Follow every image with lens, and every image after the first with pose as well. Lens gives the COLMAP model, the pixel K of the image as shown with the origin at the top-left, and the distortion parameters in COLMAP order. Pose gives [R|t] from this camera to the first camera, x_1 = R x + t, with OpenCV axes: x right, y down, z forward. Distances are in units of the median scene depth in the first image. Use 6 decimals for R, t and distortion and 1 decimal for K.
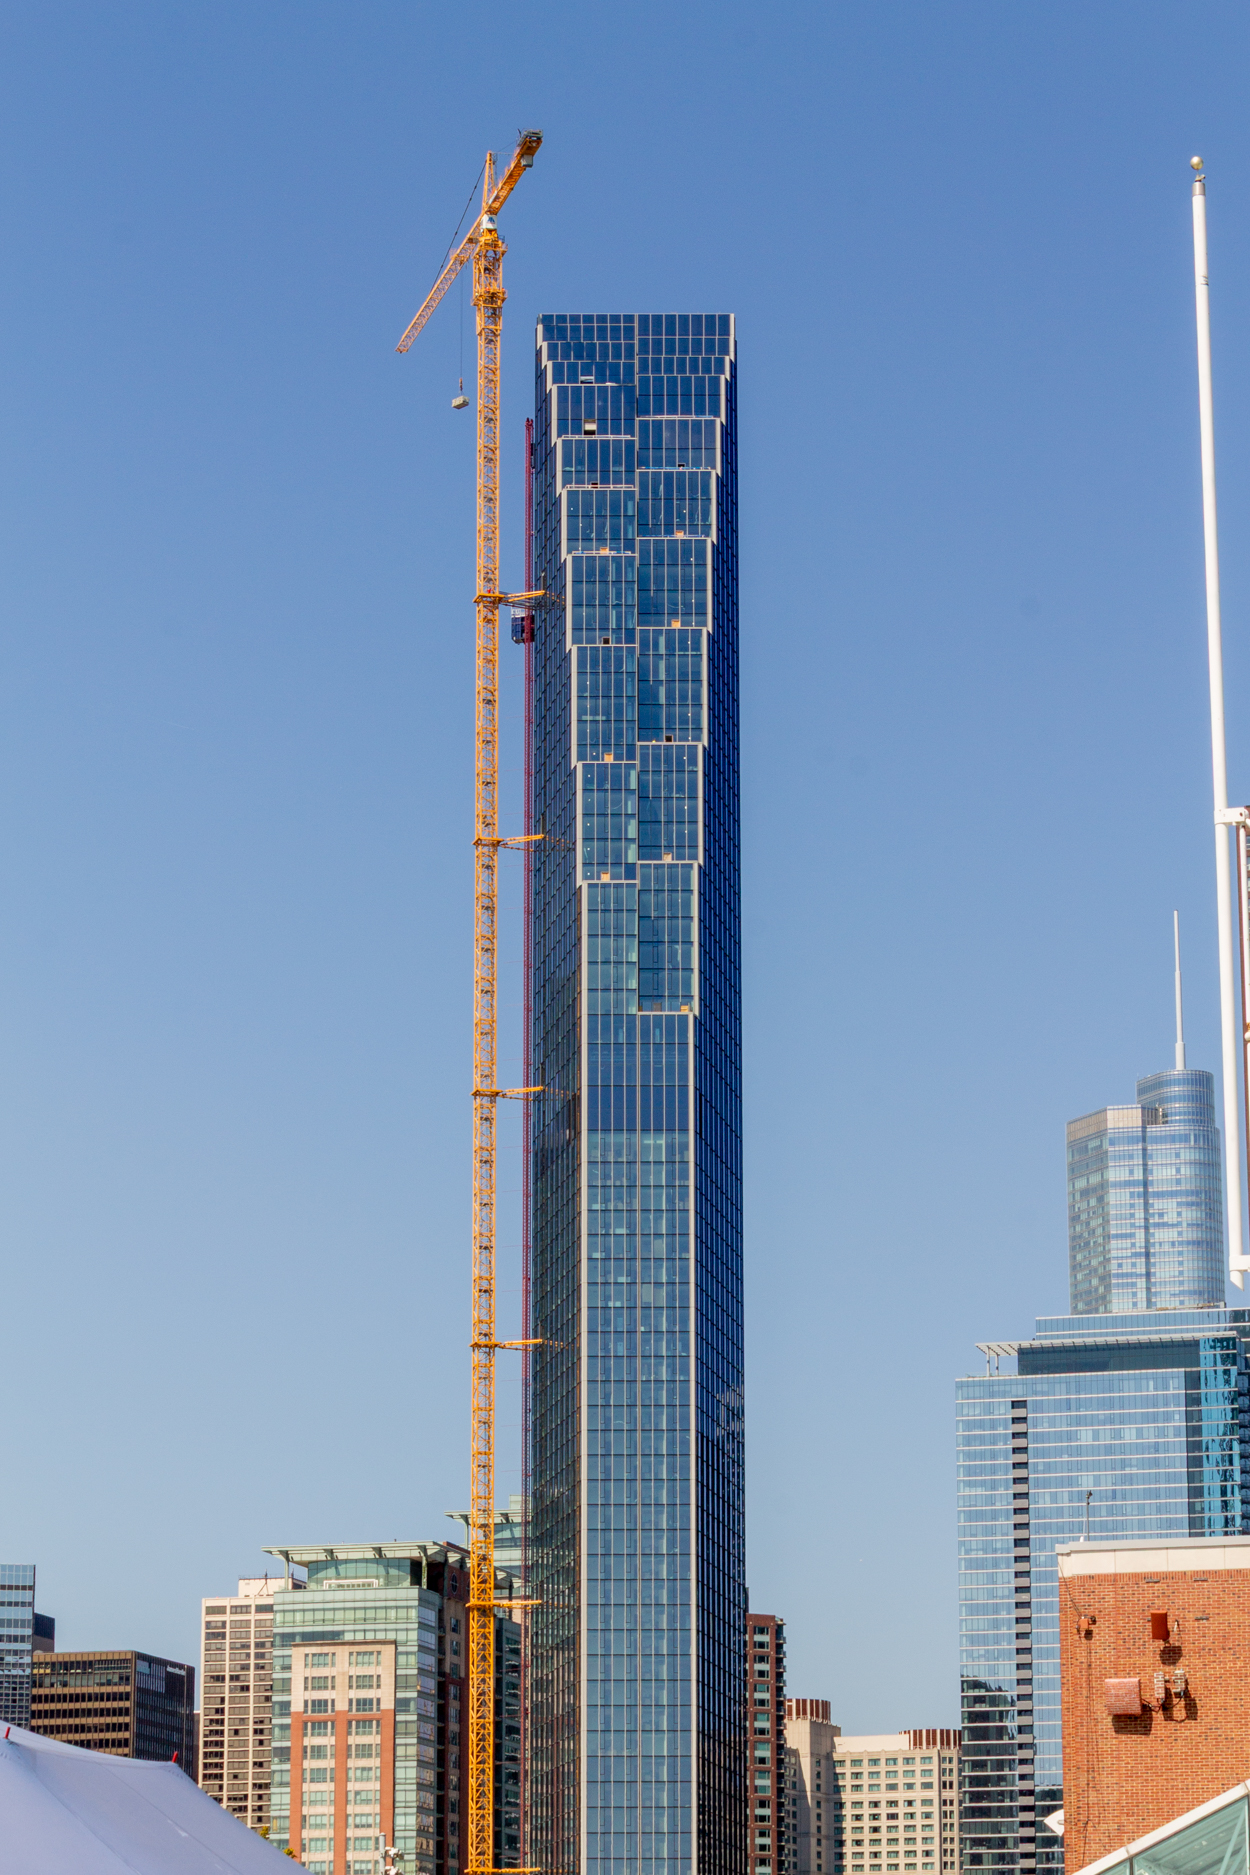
lens RADIAL K [[5420.5, 0, 558.6], [0, 5420.5, 949.3], [0, 0, 1]] dist [0.168612, 0.000000]
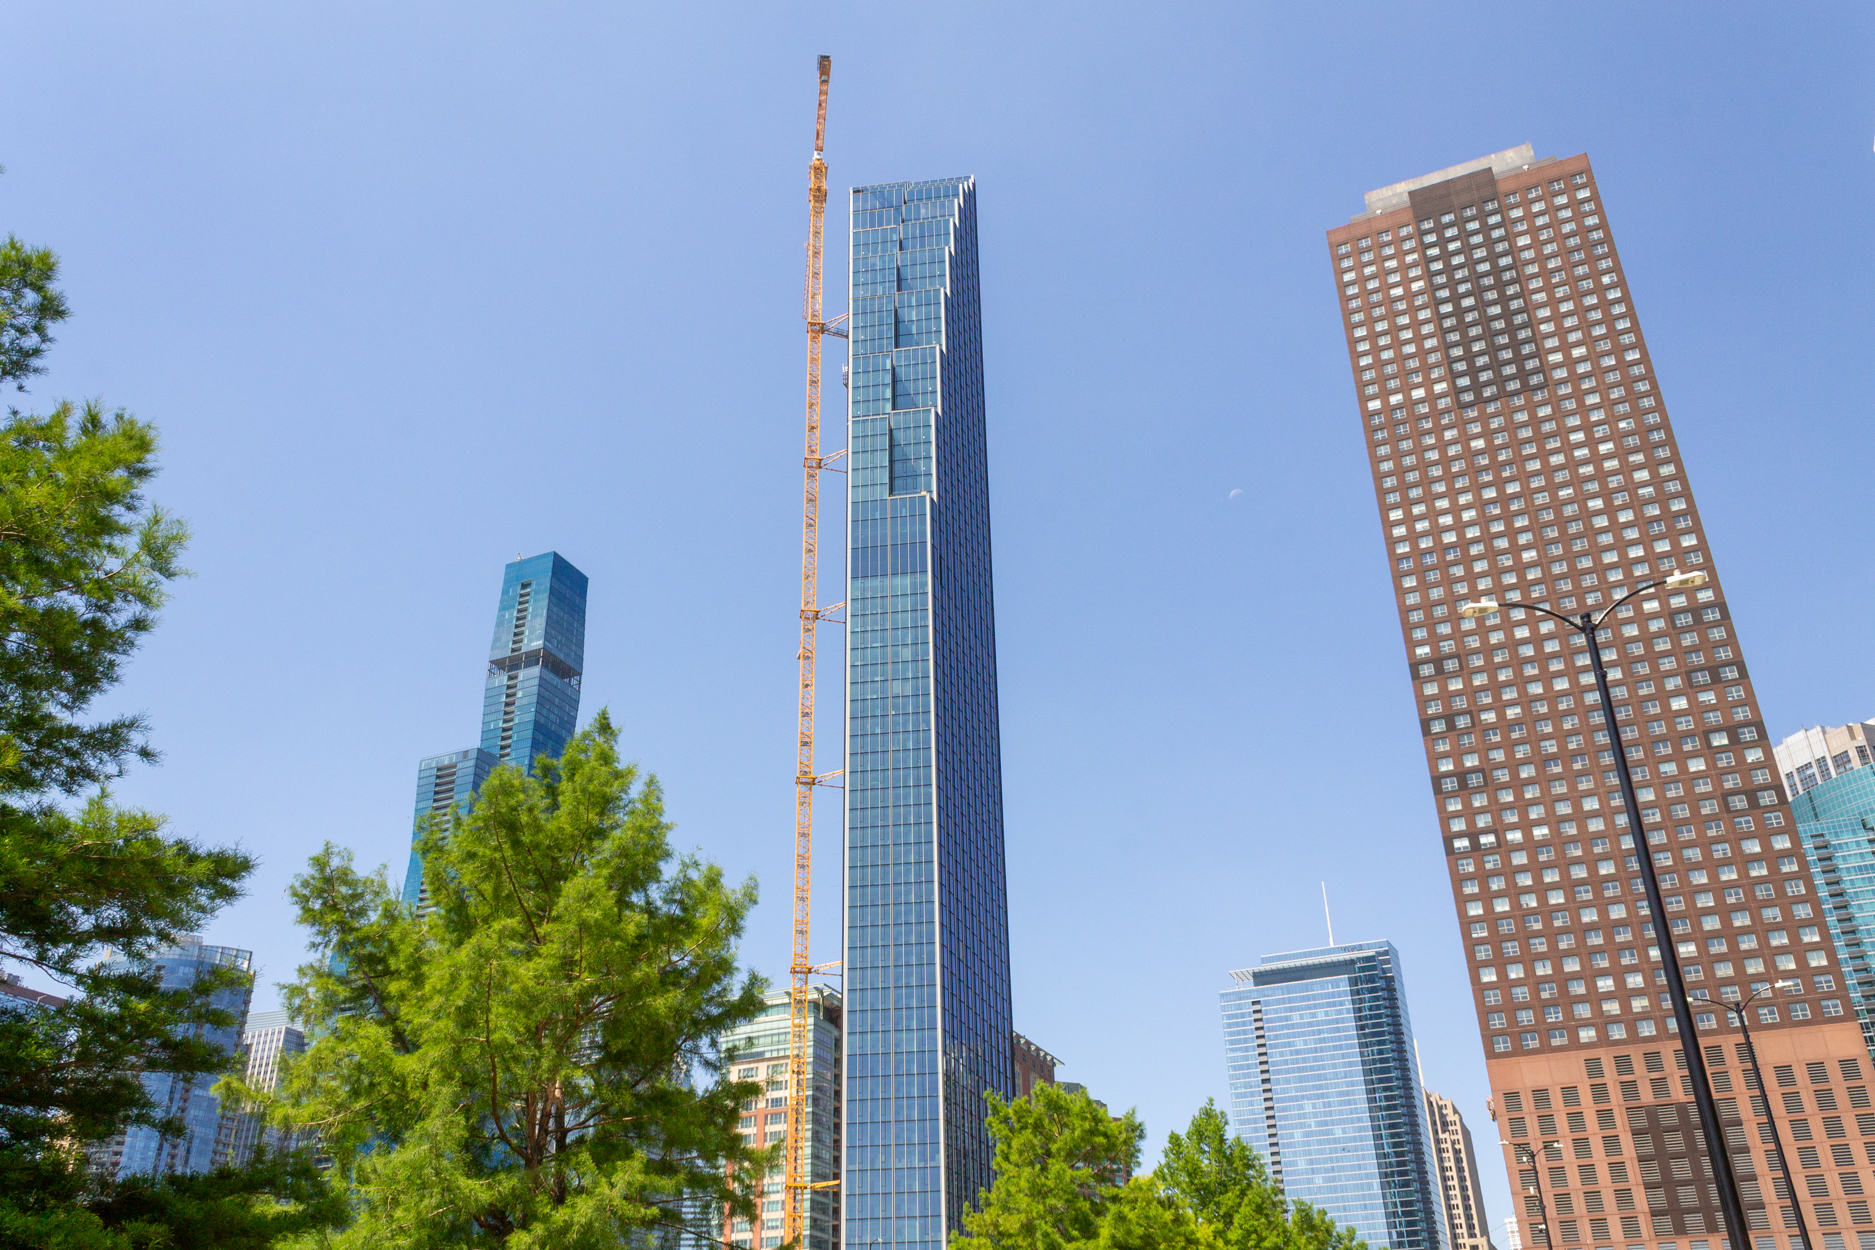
lens RADIAL K [[1609.1, 0, 903.9], [0, 1609.1, 605.0], [0, 0, 1]] dist [0.043252, -0.004728]
pose [[0.989335, -0.083268, -0.119507, 0.044501], [0.046353, 0.957812, -0.283634, 0.104715], [0.138083, 0.275070, 0.951457, 0.440895]]
